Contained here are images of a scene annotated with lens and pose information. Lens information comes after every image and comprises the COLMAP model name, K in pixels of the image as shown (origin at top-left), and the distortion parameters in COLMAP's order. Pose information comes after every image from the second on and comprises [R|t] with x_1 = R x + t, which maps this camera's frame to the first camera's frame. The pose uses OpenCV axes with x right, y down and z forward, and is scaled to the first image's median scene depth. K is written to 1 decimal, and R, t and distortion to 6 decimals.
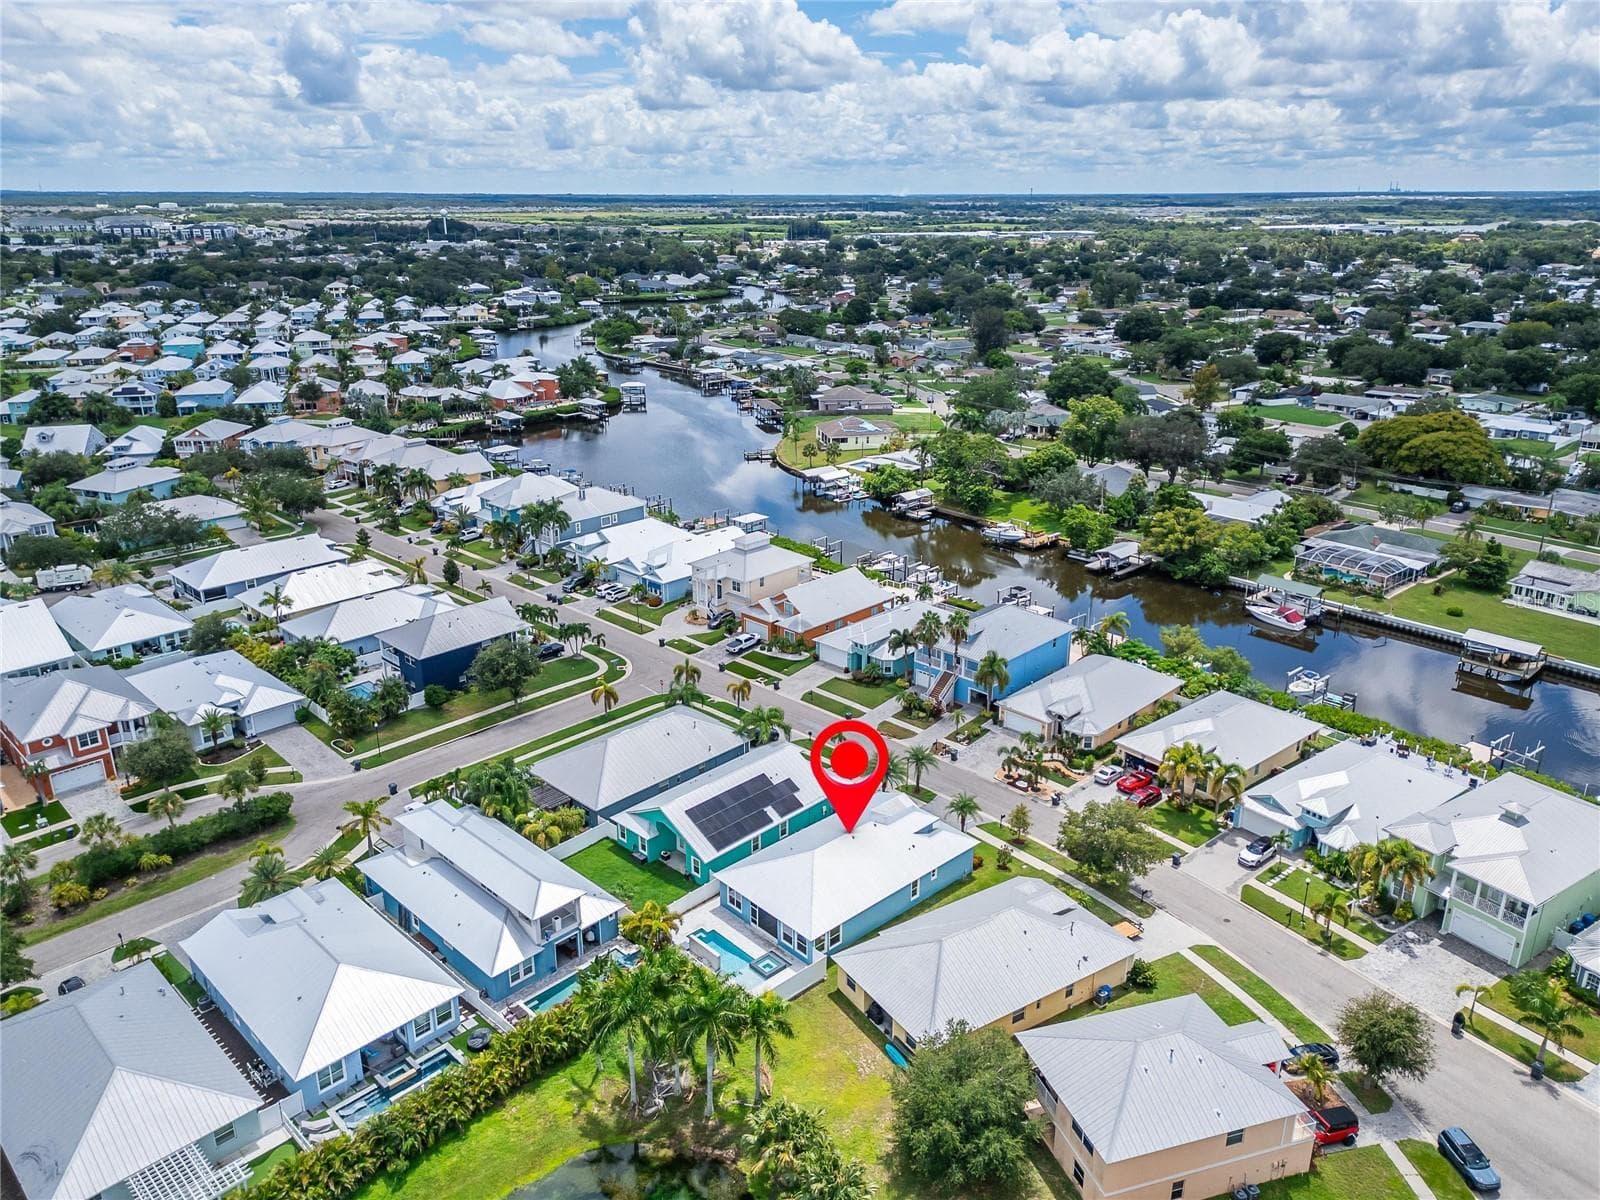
lens RADIAL K [[1123.7, 0, 794.6], [0, 1123.7, 595.8], [0, 0, 1]] dist [0.091135, -0.096111]
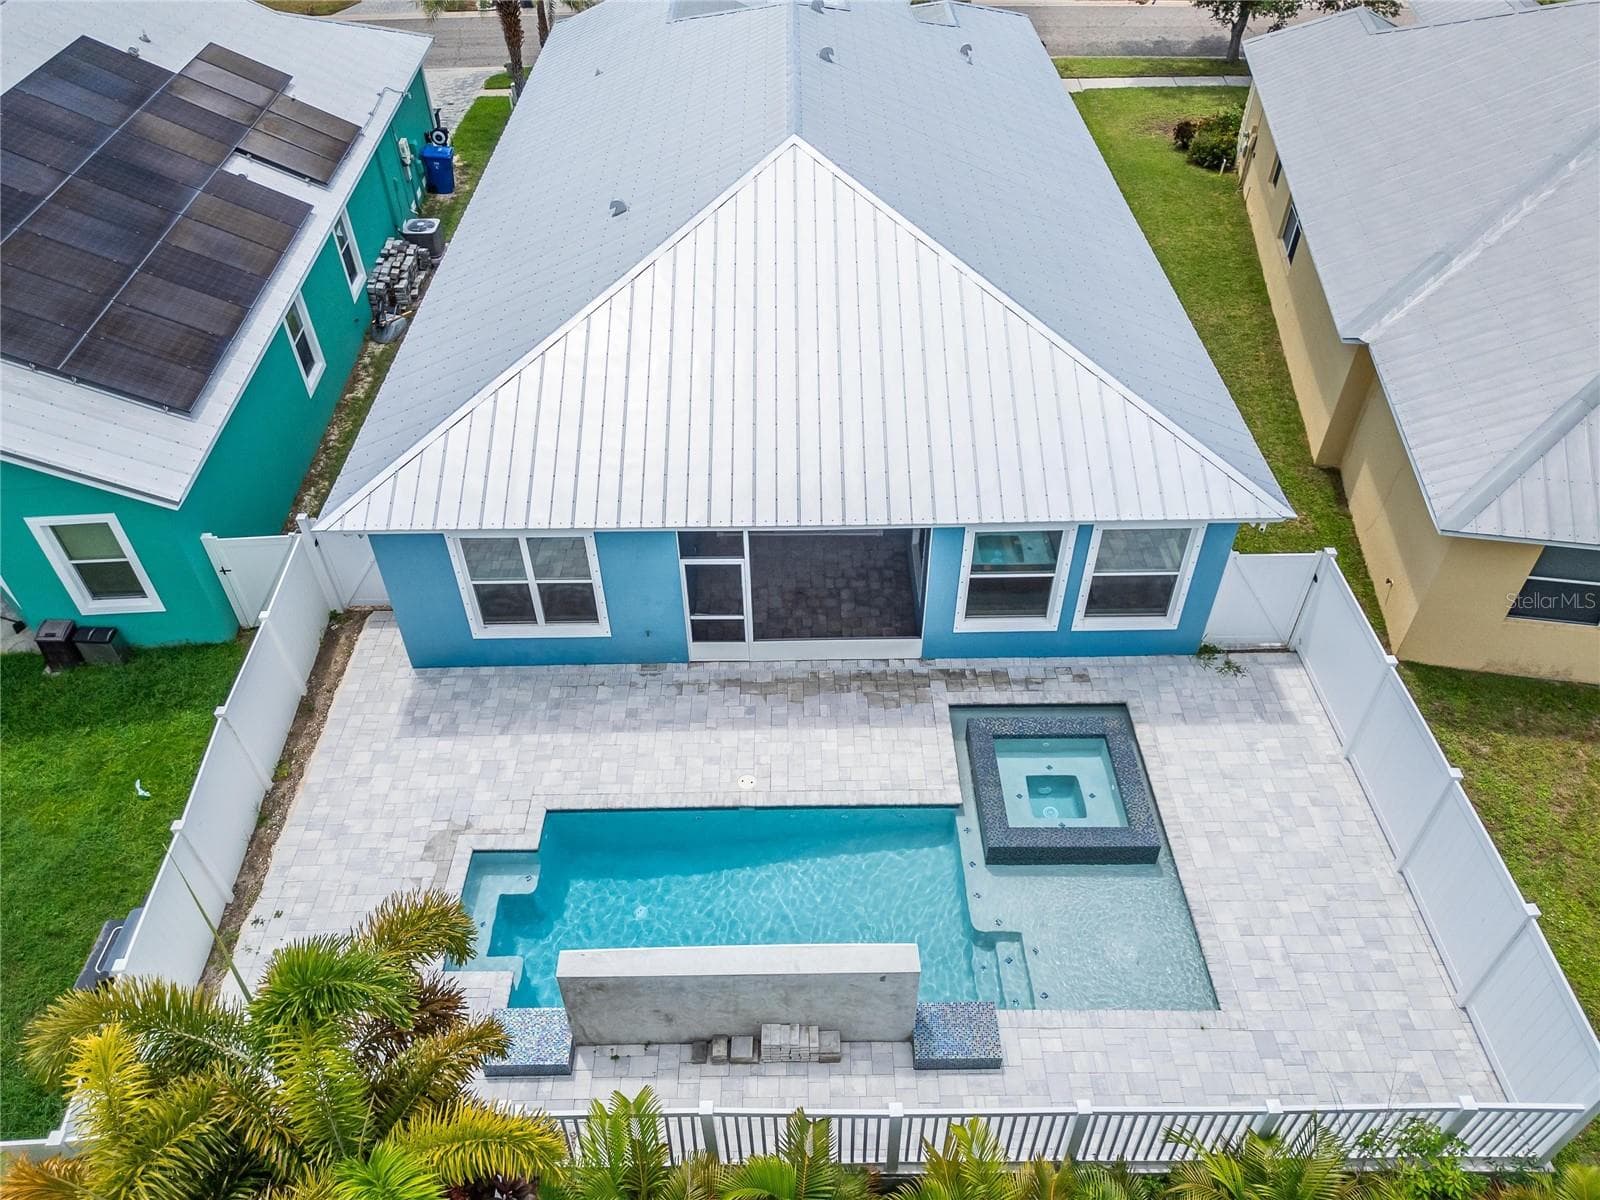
lens RADIAL K [[1123.7, 0, 794.6], [0, 1123.7, 595.8], [0, 0, 1]] dist [0.091135, -0.096111]
pose [[0.675247, -0.504559, 0.538016, -0.105020], [0.260441, 0.845538, 0.466086, 0.184721], [-0.690081, -0.174602, 0.702355, 0.780603]]
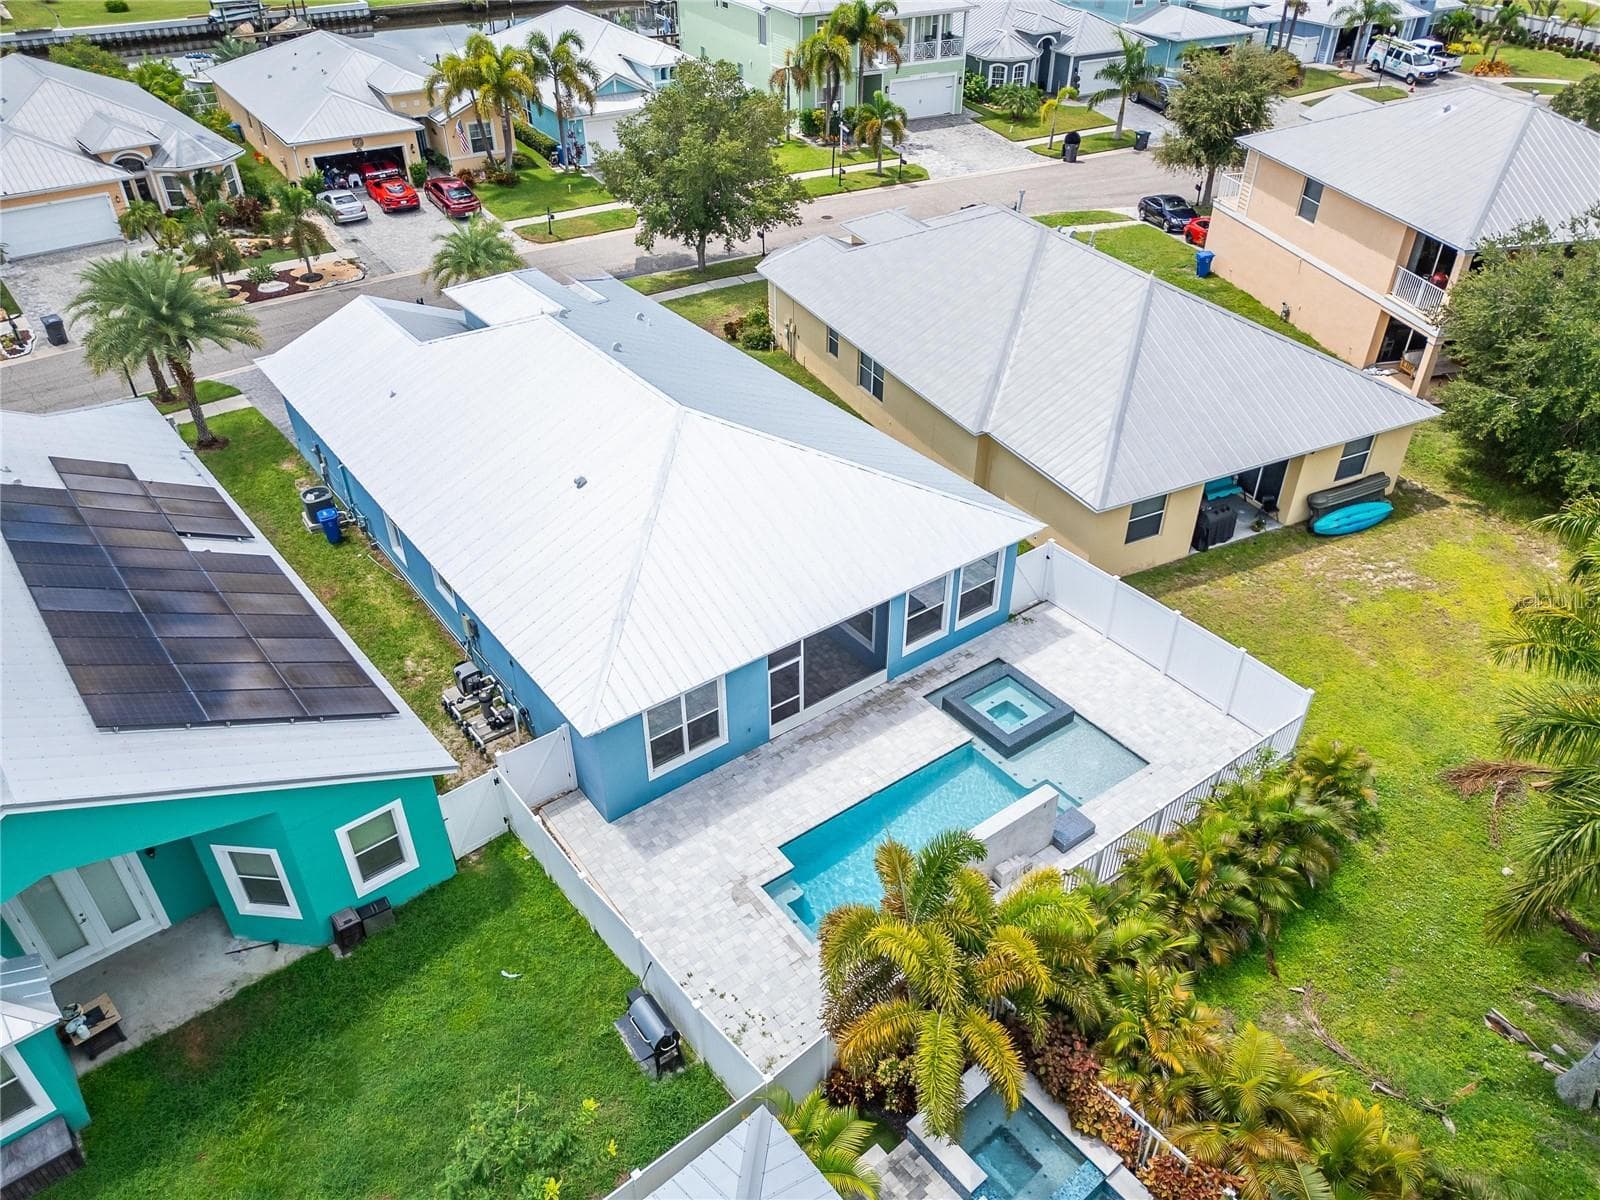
lens RADIAL K [[1123.7, 0, 794.6], [0, 1123.7, 595.8], [0, 0, 1]] dist [0.091135, -0.096111]
pose [[0.113831, -0.579677, 0.806856, -0.209030], [0.337245, 0.786459, 0.517444, 0.116279], [-0.934510, 0.213207, 0.285017, 0.820097]]
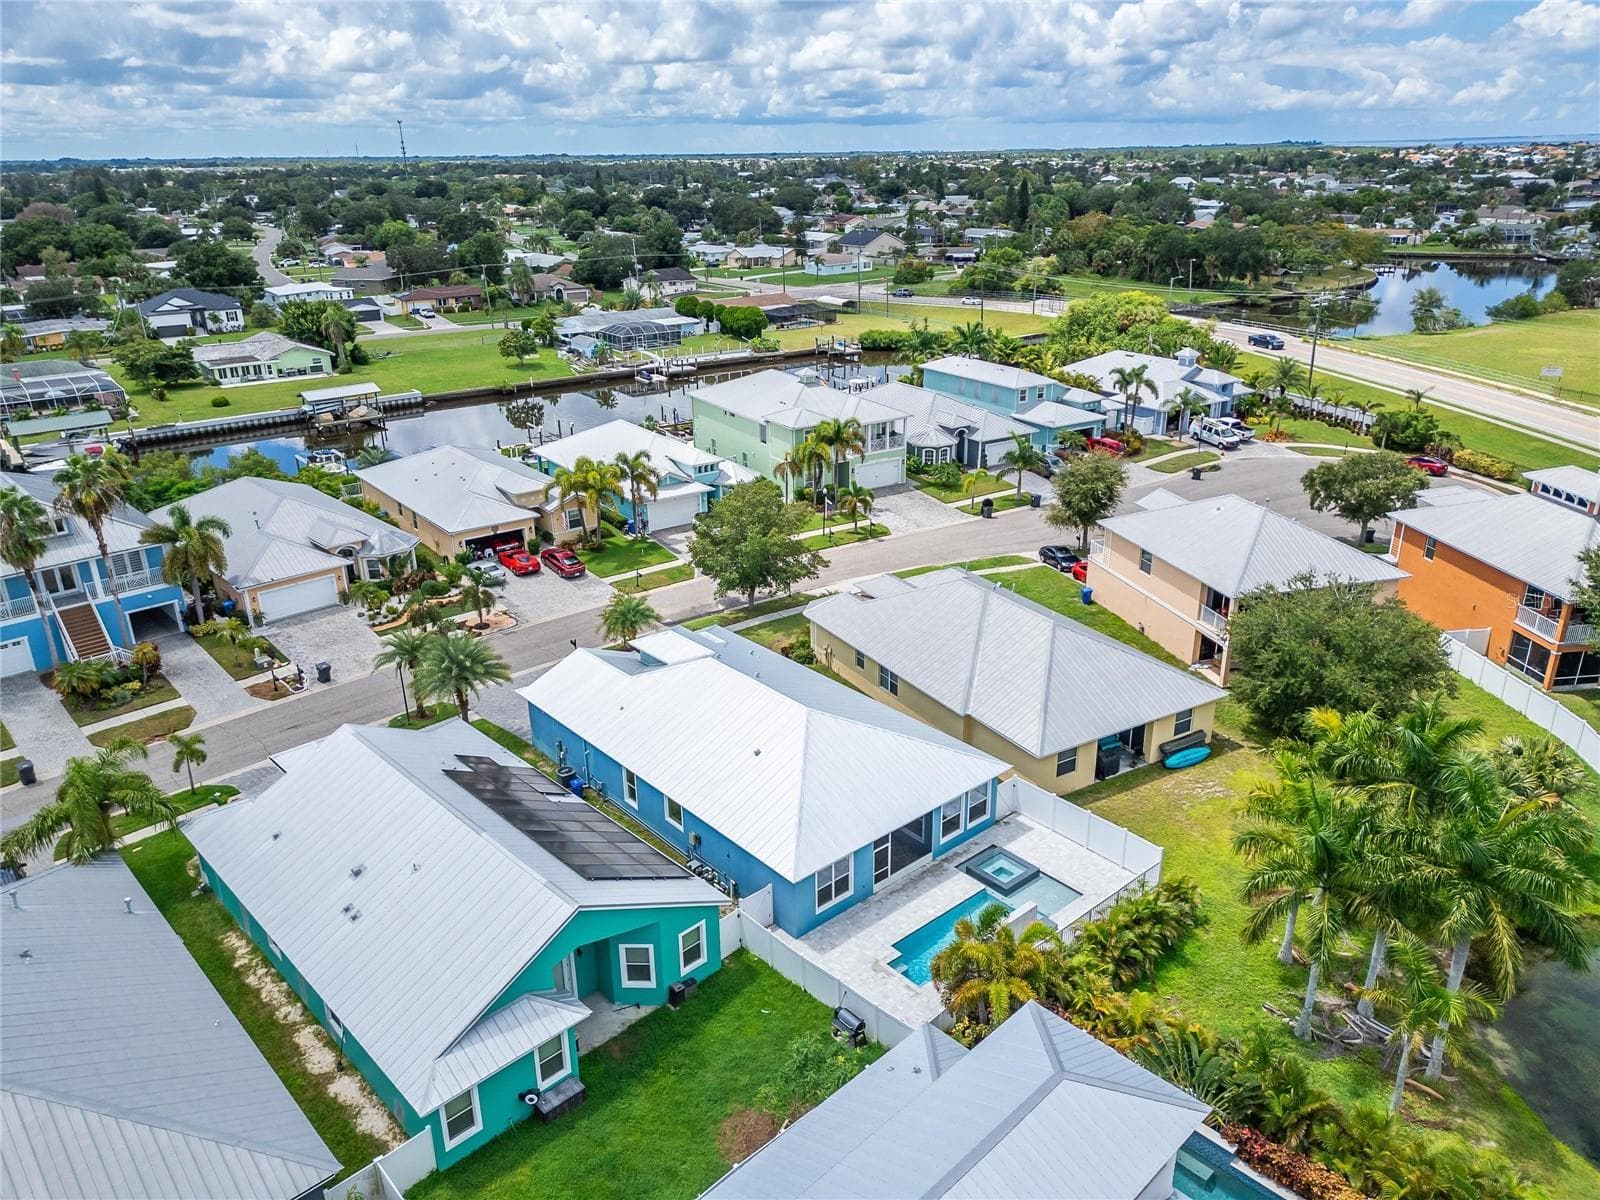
lens RADIAL K [[1108.4, 0, 795.2], [0, 1108.4, 605.6], [0, 0, 1]] dist [0.092840, -0.109854]
pose [[0.039976, -0.378673, 0.924667, -0.384122], [0.347941, 0.872764, 0.342375, 0.012697], [-0.936664, 0.308043, 0.166645, 0.823494]]
